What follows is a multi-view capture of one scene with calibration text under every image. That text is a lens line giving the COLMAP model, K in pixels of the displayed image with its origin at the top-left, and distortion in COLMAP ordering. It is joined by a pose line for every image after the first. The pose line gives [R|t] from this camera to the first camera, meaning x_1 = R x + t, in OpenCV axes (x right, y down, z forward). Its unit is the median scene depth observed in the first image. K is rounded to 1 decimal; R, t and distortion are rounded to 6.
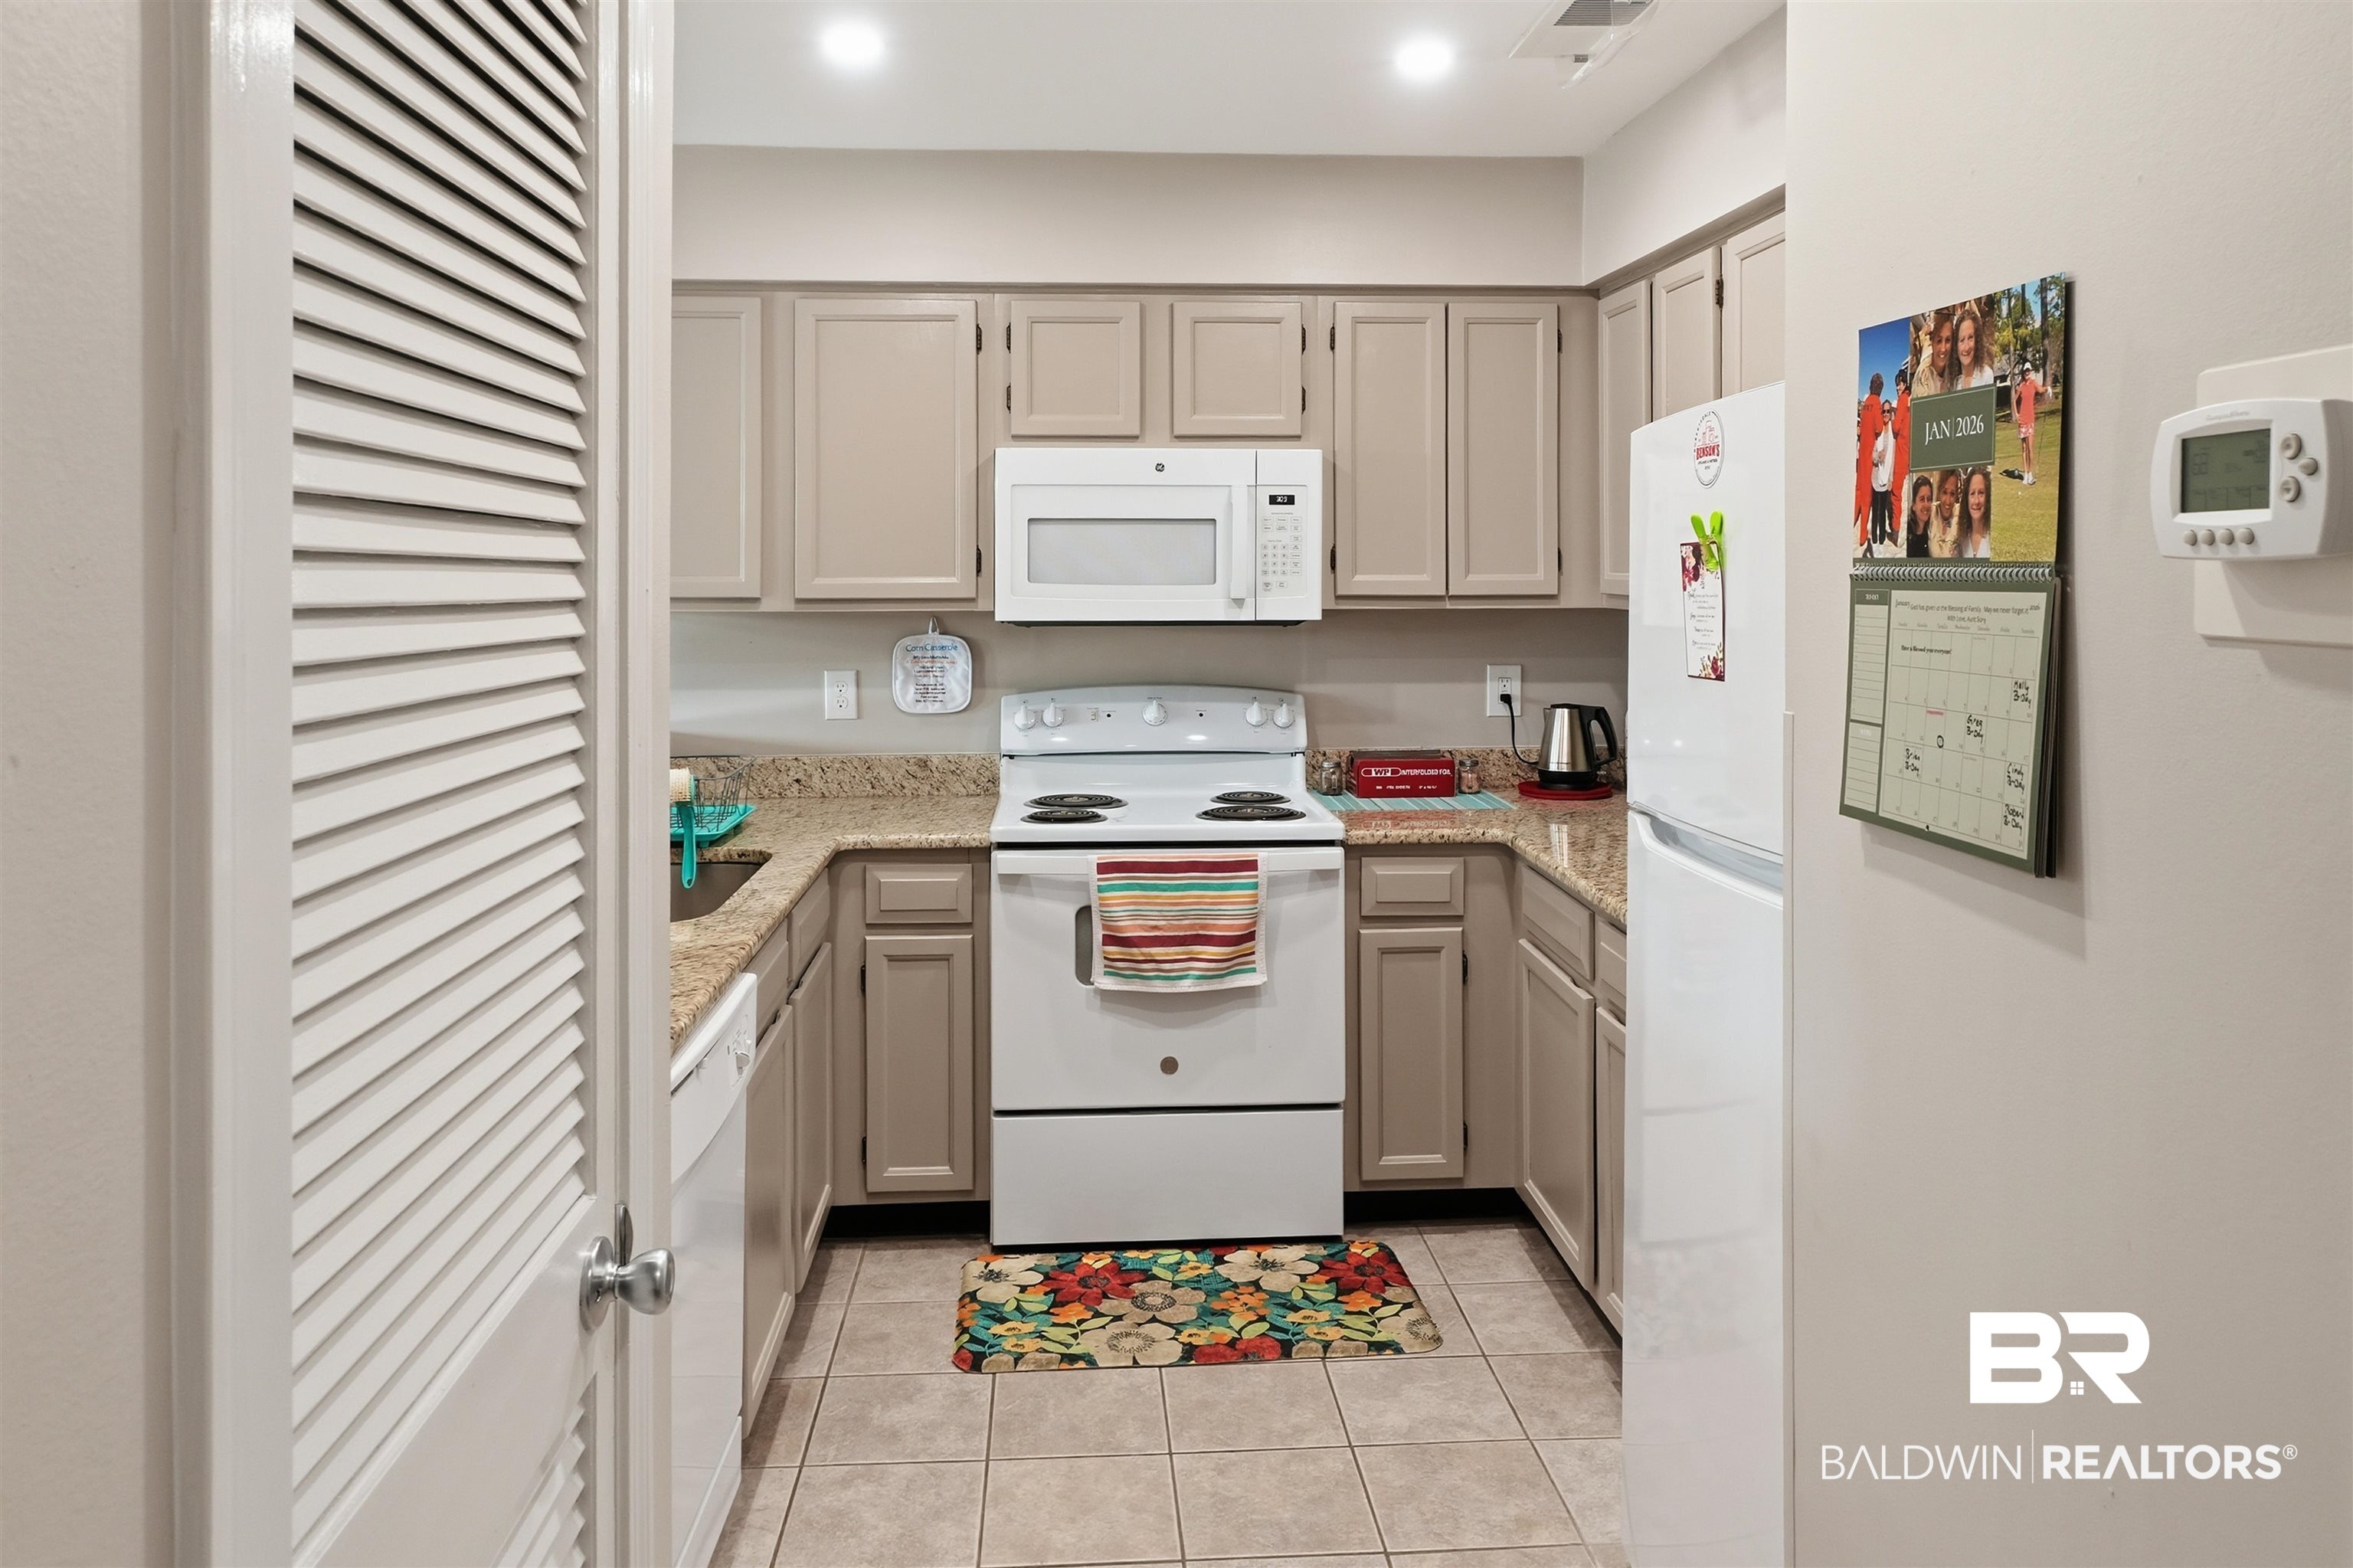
lens RADIAL K [[1658.4, 0, 1154.7], [0, 1658.4, 592.9], [0, 0, 1]] dist [-0.002231, -0.001749]
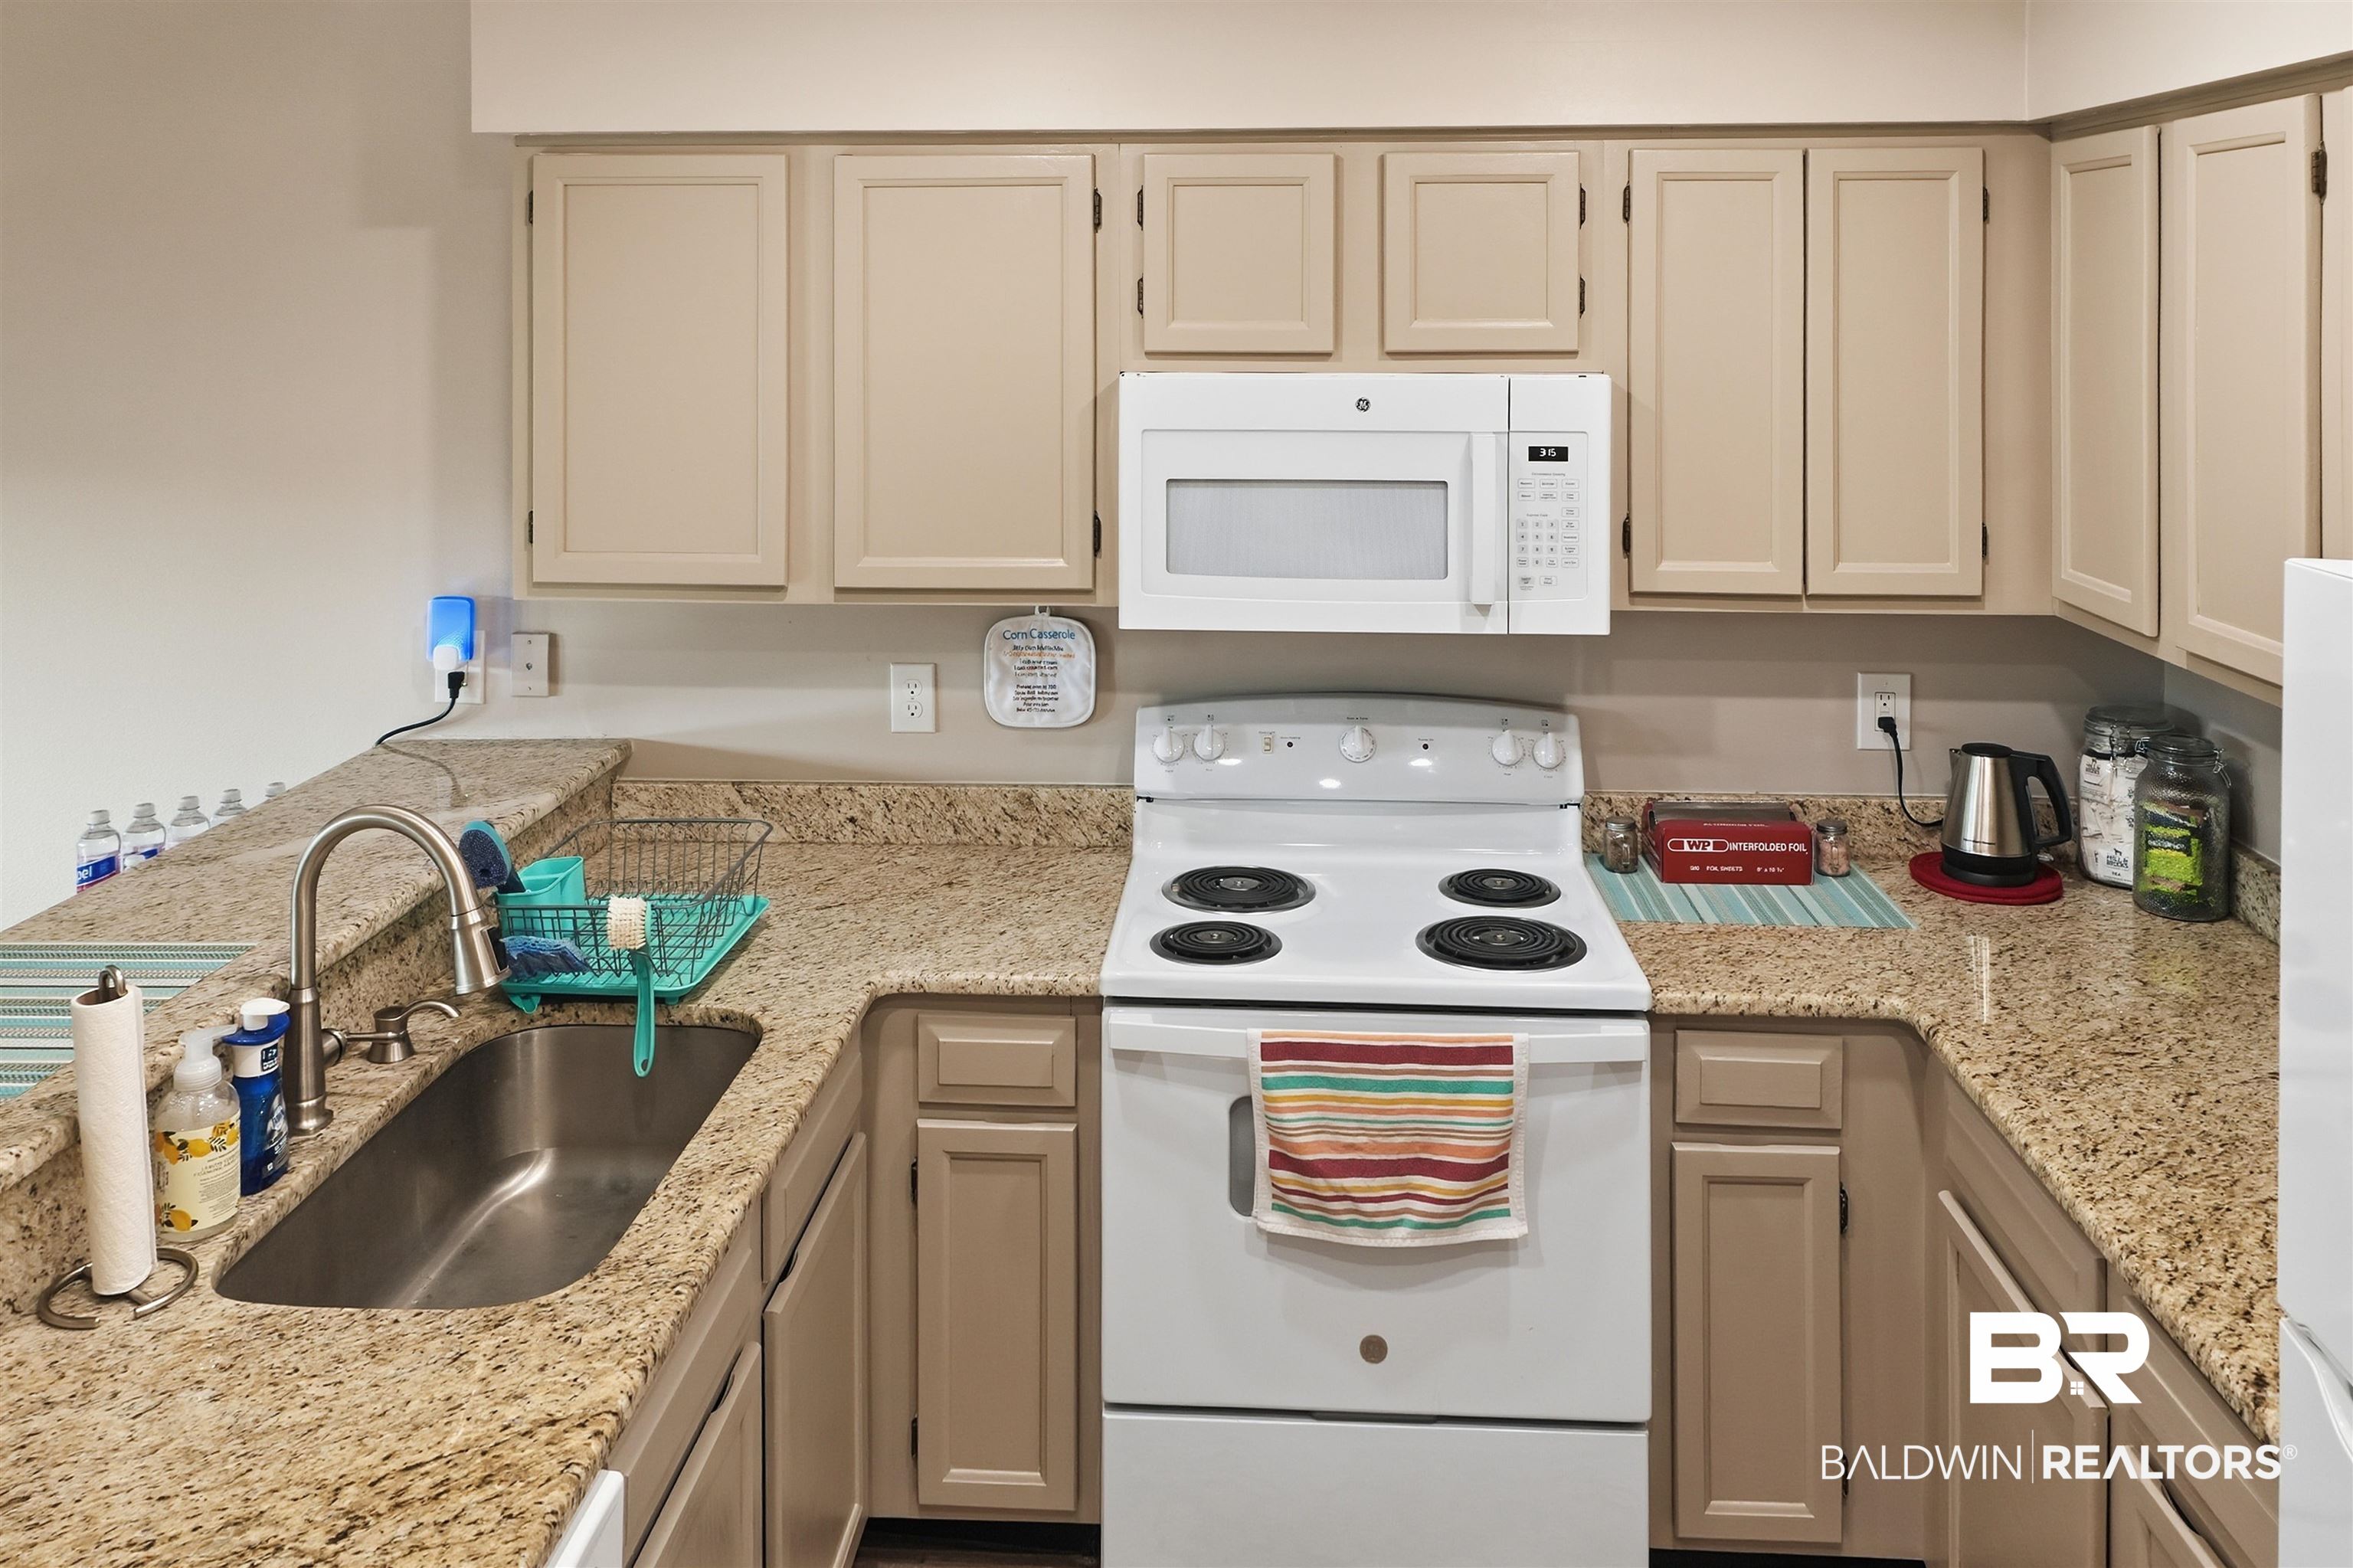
lens RADIAL K [[1821.4, 0, 1162.5], [0, 1821.4, 329.0], [0, 0, 1]] dist [0.014244, -0.005689]
pose [[0.992774, 0.002583, -0.119968, 0.010772], [-0.002769, 0.999995, -0.001378, -0.104104], [0.119964, 0.001700, 0.992777, 0.259543]]
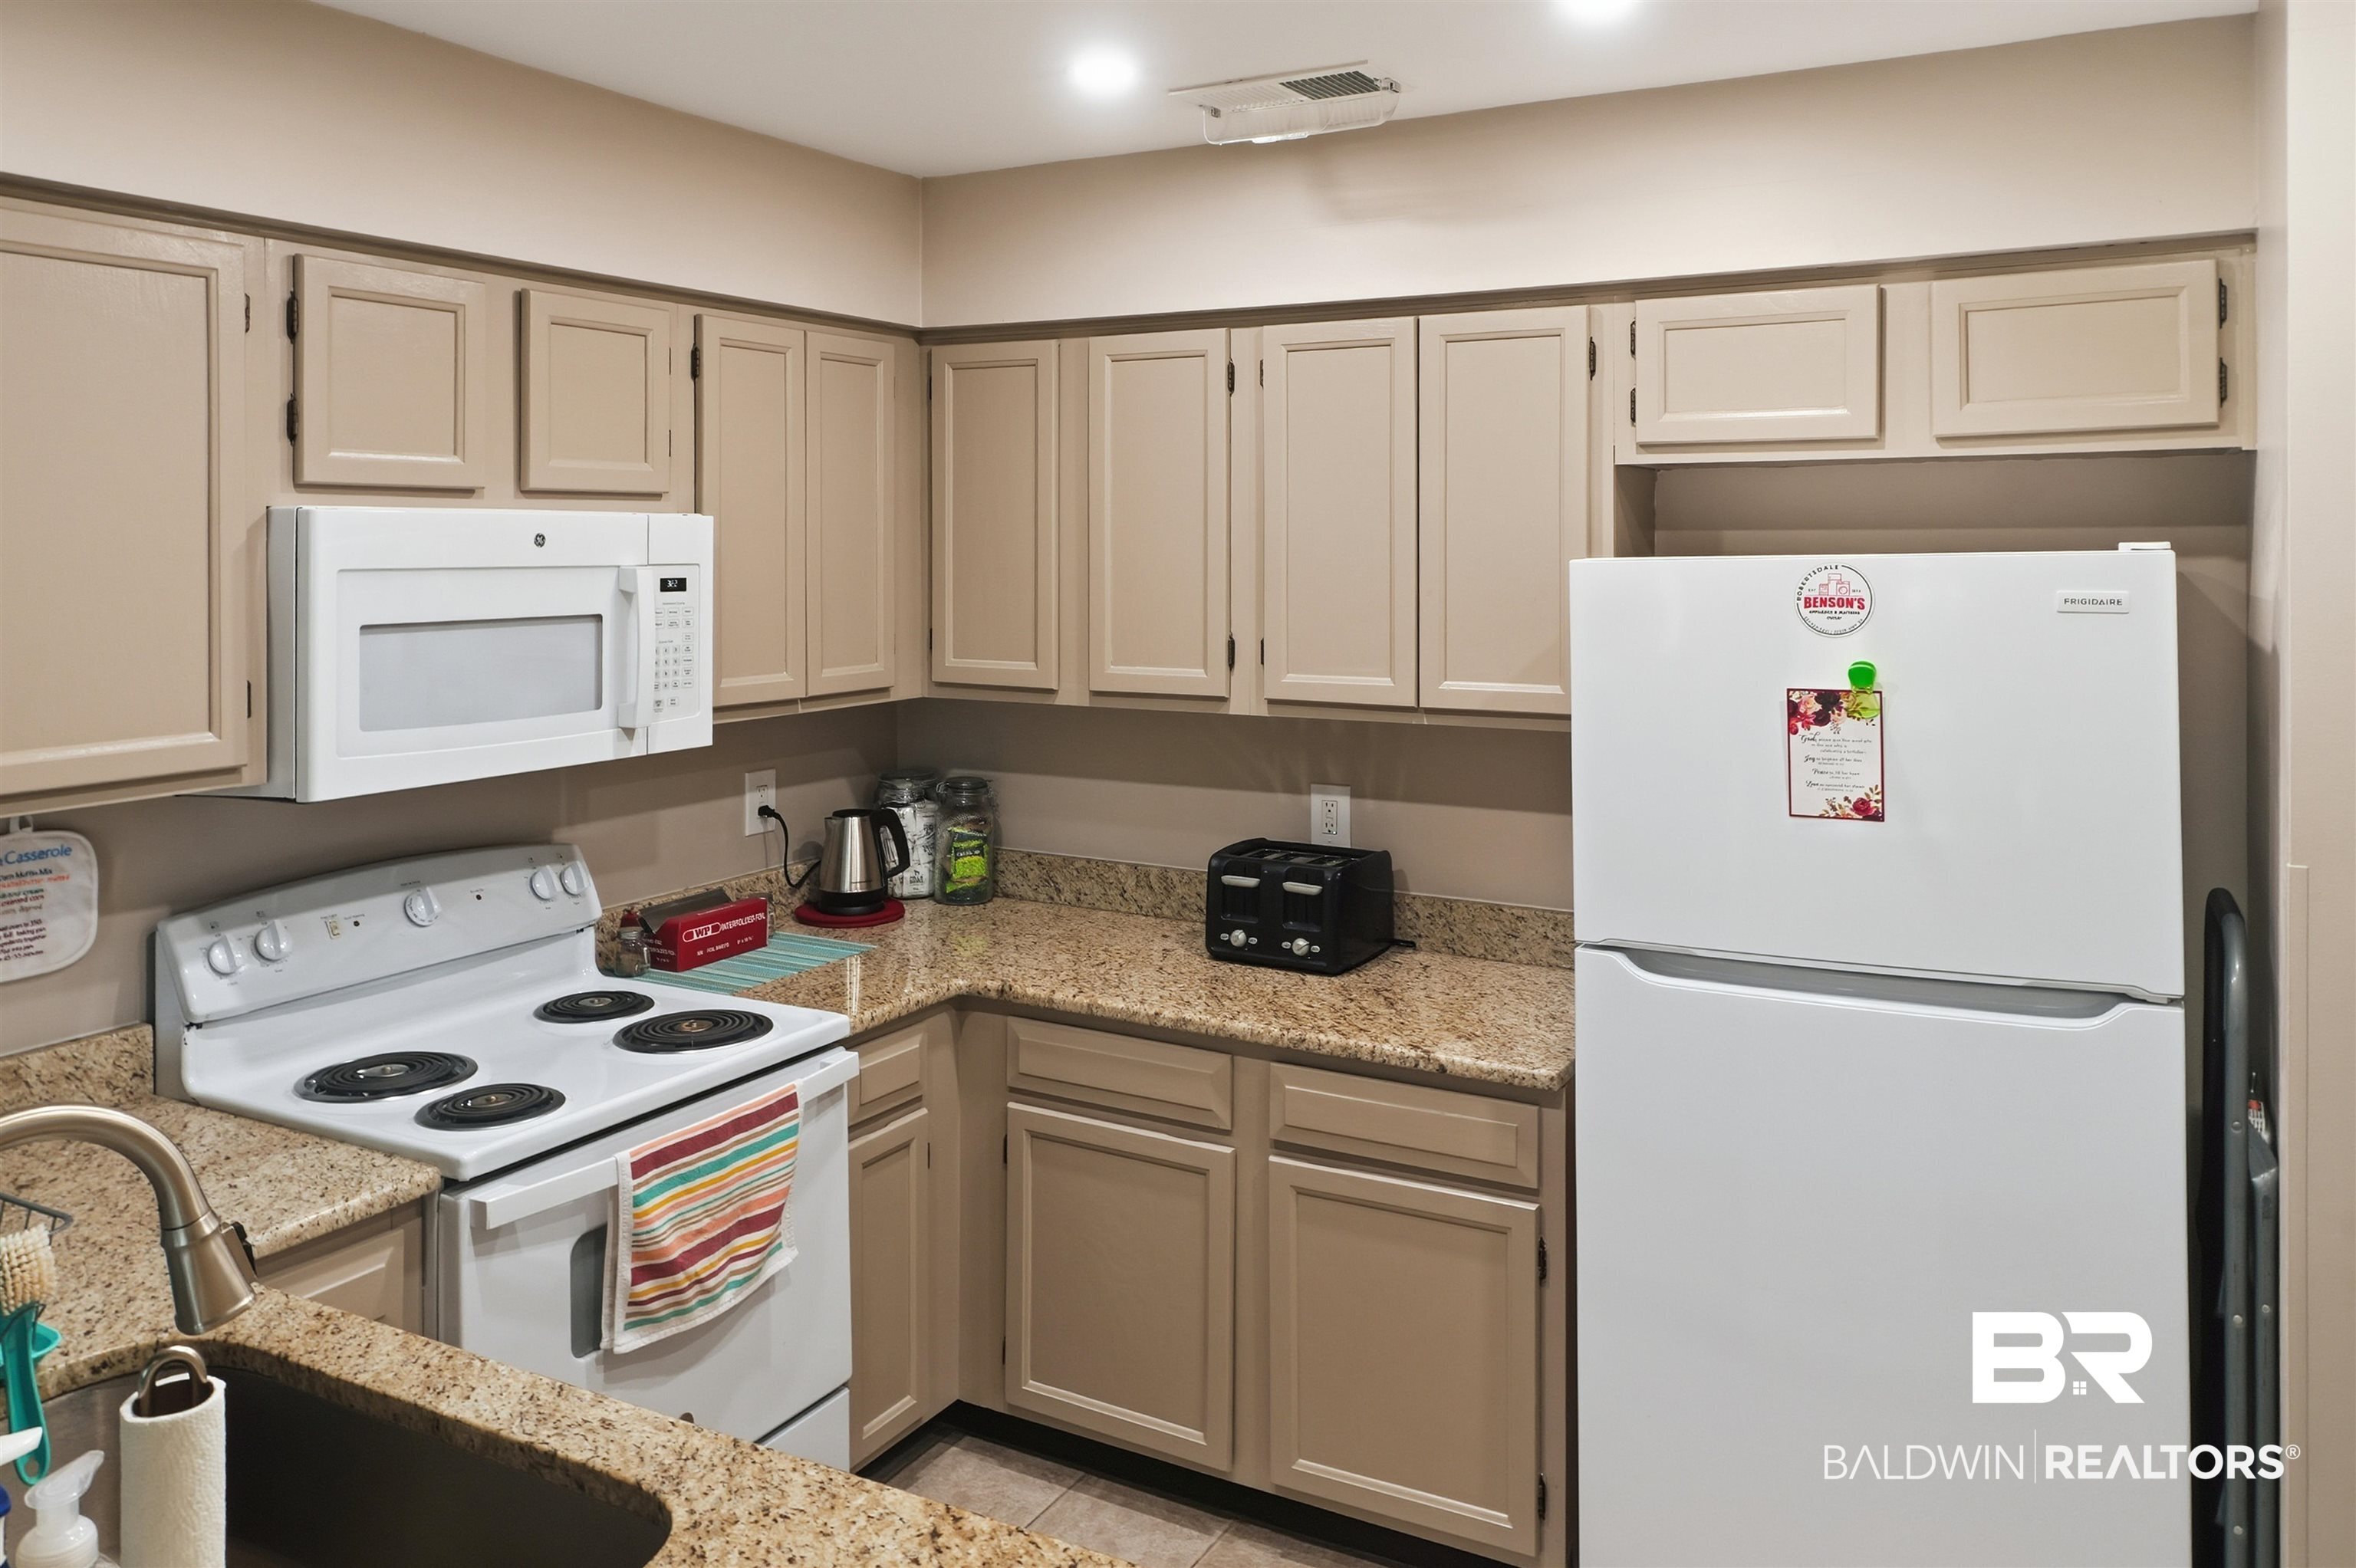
lens RADIAL K [[1760.7, 0, 1170.8], [0, 1760.7, 580.4], [0, 0, 1]] dist [0.007067, -0.002431]
pose [[0.534034, -0.017846, 0.845275, -0.455250], [0.012828, 0.999833, 0.013004, -0.065085], [-0.845366, 0.003898, 0.534174, 0.408284]]
